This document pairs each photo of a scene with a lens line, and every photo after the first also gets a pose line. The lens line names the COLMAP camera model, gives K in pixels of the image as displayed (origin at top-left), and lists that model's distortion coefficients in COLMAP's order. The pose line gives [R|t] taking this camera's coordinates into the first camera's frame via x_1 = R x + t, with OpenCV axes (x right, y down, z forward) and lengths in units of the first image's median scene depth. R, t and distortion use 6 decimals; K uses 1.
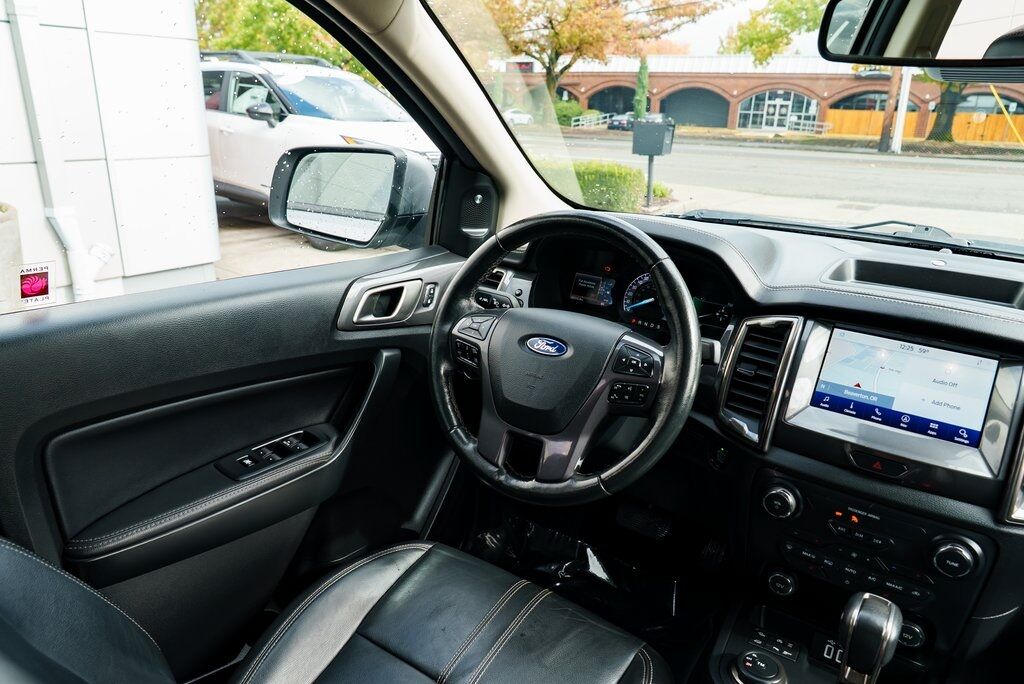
lens RADIAL K [[699.4, 0, 507.2], [0, 699.4, 343.7], [0, 0, 1]] dist [-0.028785, 0.023002]
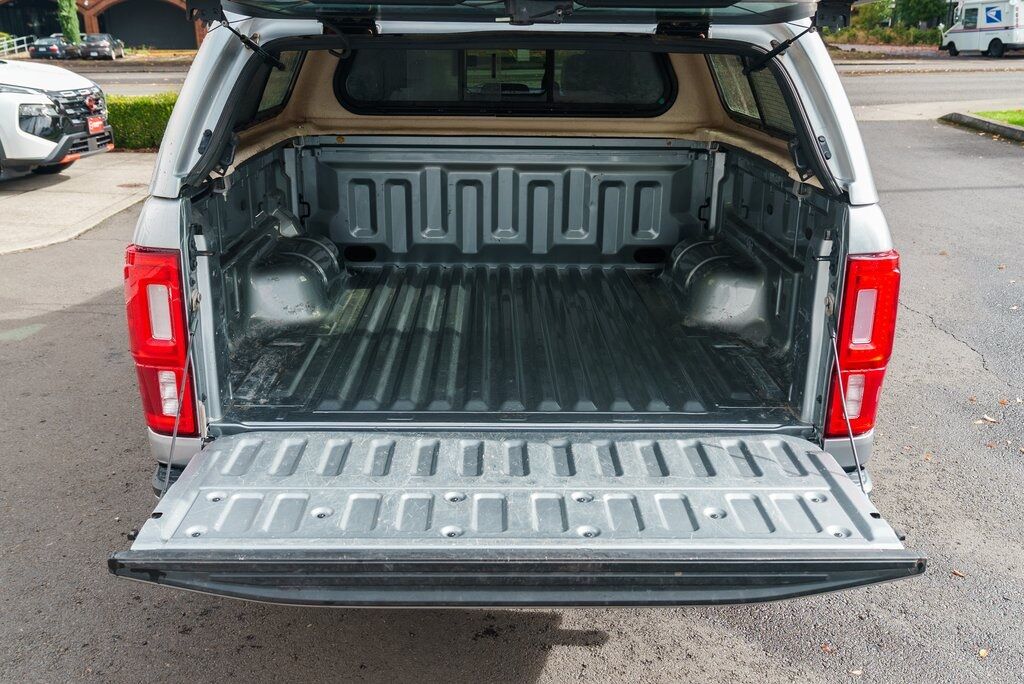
lens RADIAL K [[934.1, 0, 517.3], [0, 934.1, 340.8], [0, 0, 1]] dist [0.033620, 0.000000]
pose [[0.808369, -0.219752, 0.546121, -0.077921], [0.218839, 0.973405, 0.067759, 0.028193], [-0.546488, 0.064738, 0.834961, -0.103288]]
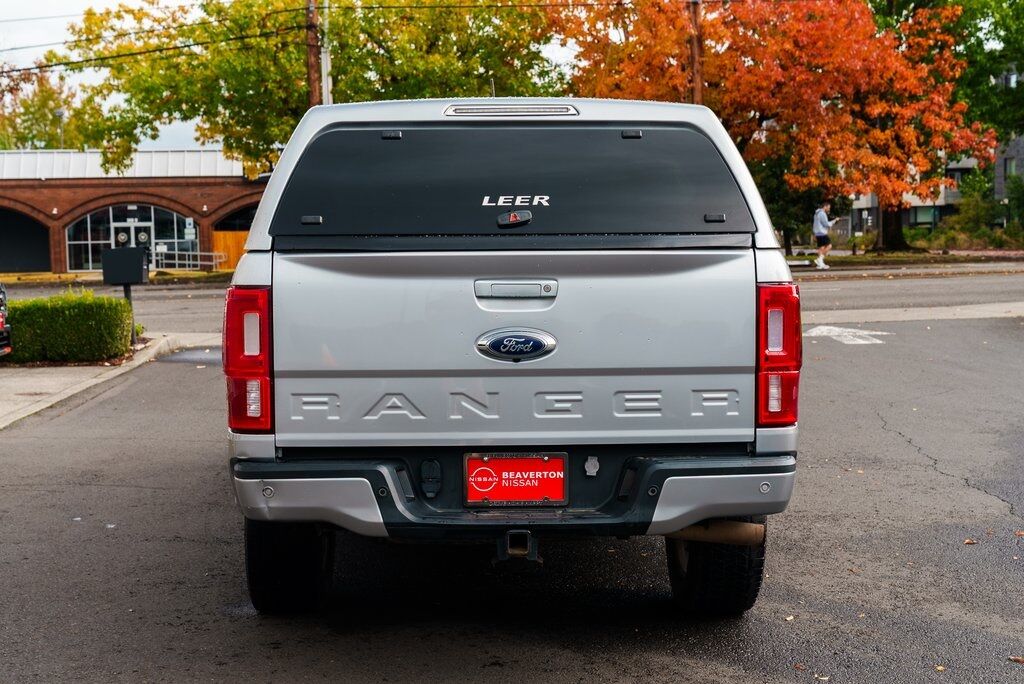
lens RADIAL K [[1378.4, 0, 511.5], [0, 1378.4, 349.9], [0, 0, 1]] dist [0.060714, 0.000000]
pose [[0.798267, -0.097608, 0.594343, -0.116445], [0.239883, 0.956664, -0.165078, 0.051927], [-0.552473, 0.274349, 0.787087, -0.146640]]
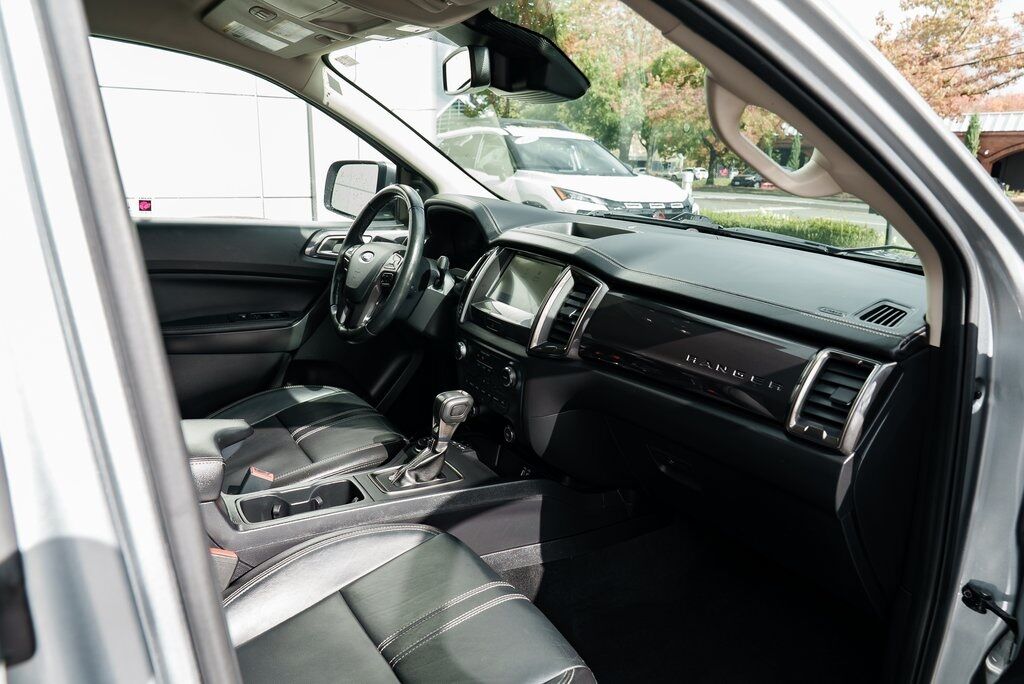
lens RADIAL K [[696.5, 0, 508.2], [0, 696.5, 338.4], [0, 0, 1]] dist [0.010091, 0.003777]
pose [[0.919862, 0.093163, -0.381018, 0.030151], [-0.128267, 0.989423, -0.067742, 0.007955], [0.370677, 0.111186, 0.922082, -0.013857]]
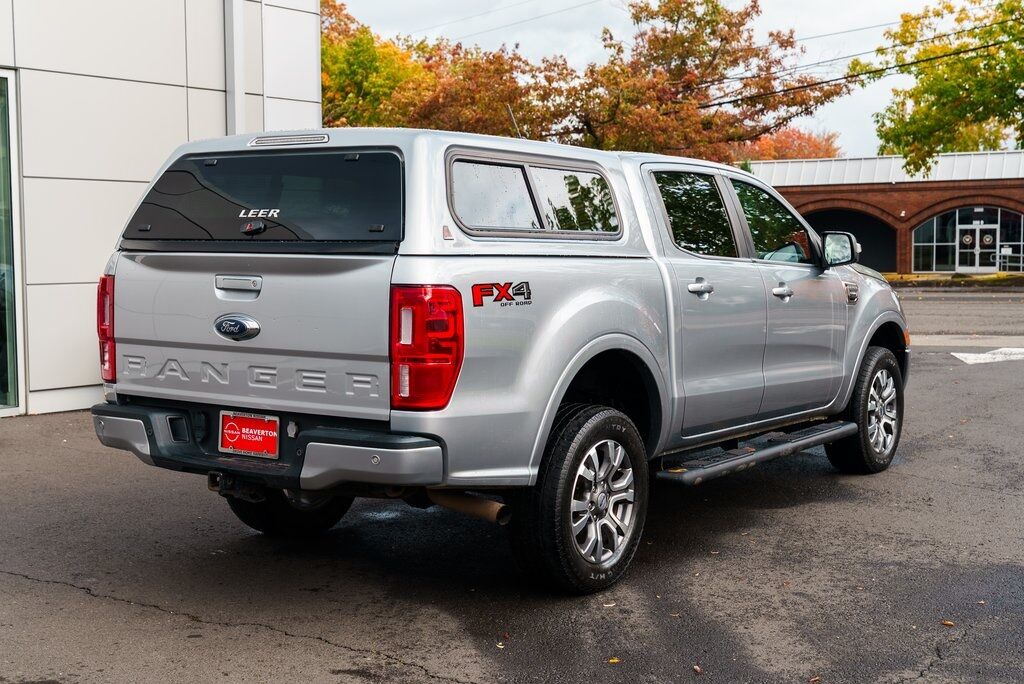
lens RADIAL K [[1378.4, 0, 538.7], [0, 1378.4, 353.9], [0, 0, 1]] dist [0.060714, 0.000000]
pose [[0.999098, -0.038518, 0.017889, -0.014873], [0.041801, 0.966337, -0.253862, 0.074607], [-0.007508, 0.254381, 0.967075, -0.199164]]
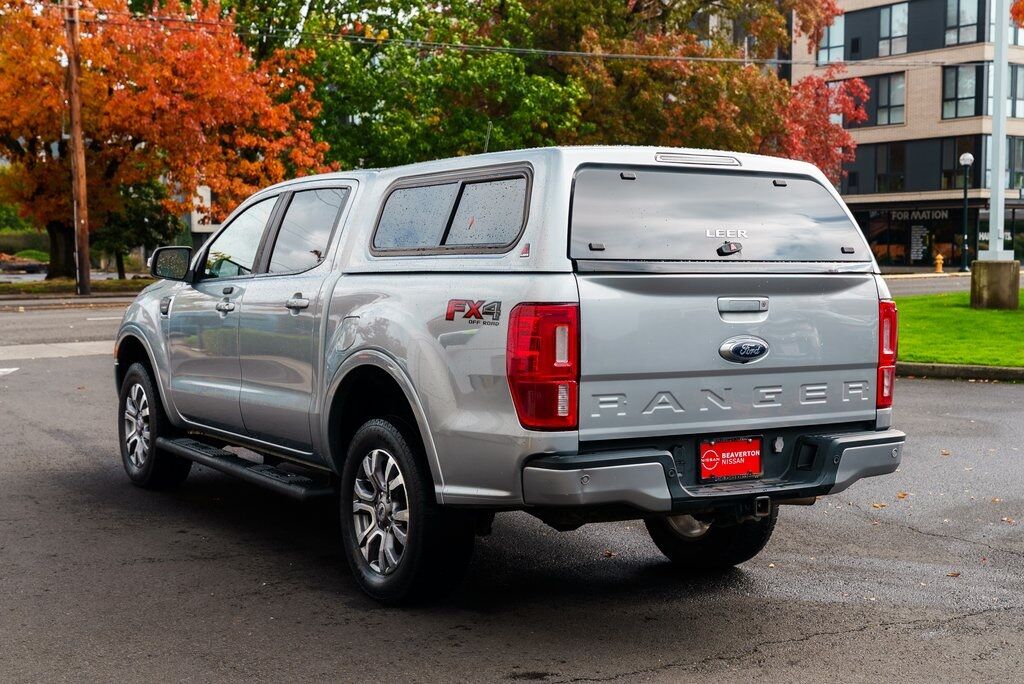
lens RADIAL K [[1378.4, 0, 510.5], [0, 1378.4, 349.6], [0, 0, 1]] dist [0.060714, 0.000000]
pose [[0.396118, -0.097830, 0.912973, -0.191716], [0.316018, 0.948088, -0.035520, 0.029211], [-0.862104, 0.302586, 0.406471, -0.092021]]
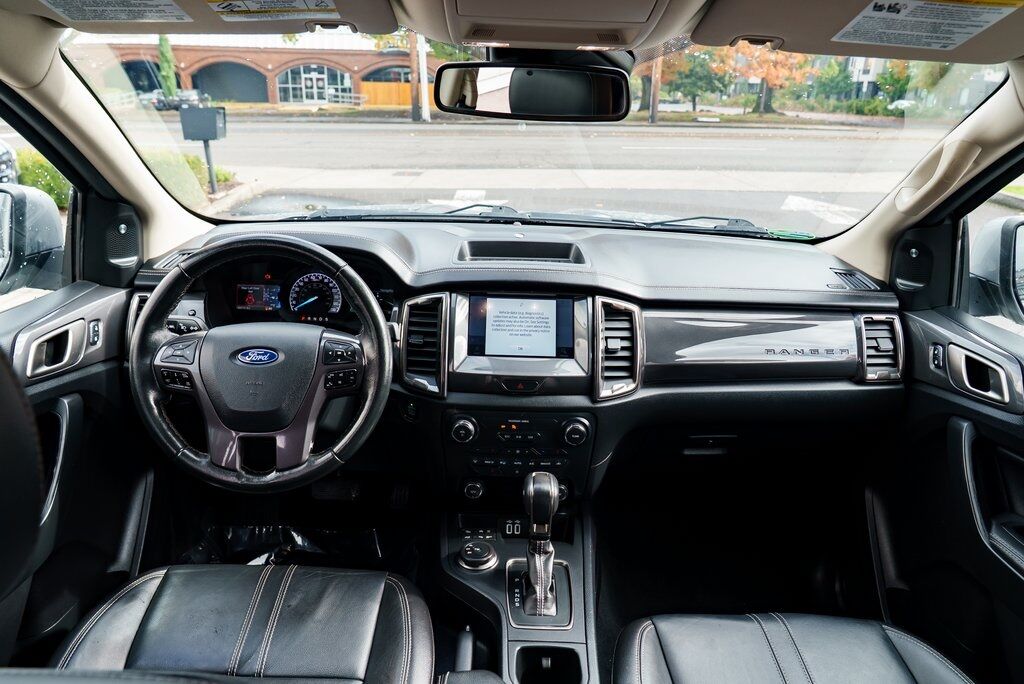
lens RADIAL K [[699.4, 0, 506.6], [0, 699.4, 344.6], [0, 0, 1]] dist [-0.028785, 0.023002]
pose [[0.820849, -0.212323, 0.530213, -0.005889], [0.193311, 0.976825, 0.091894, -0.001154], [-0.537437, 0.027064, 0.842870, -0.005043]]
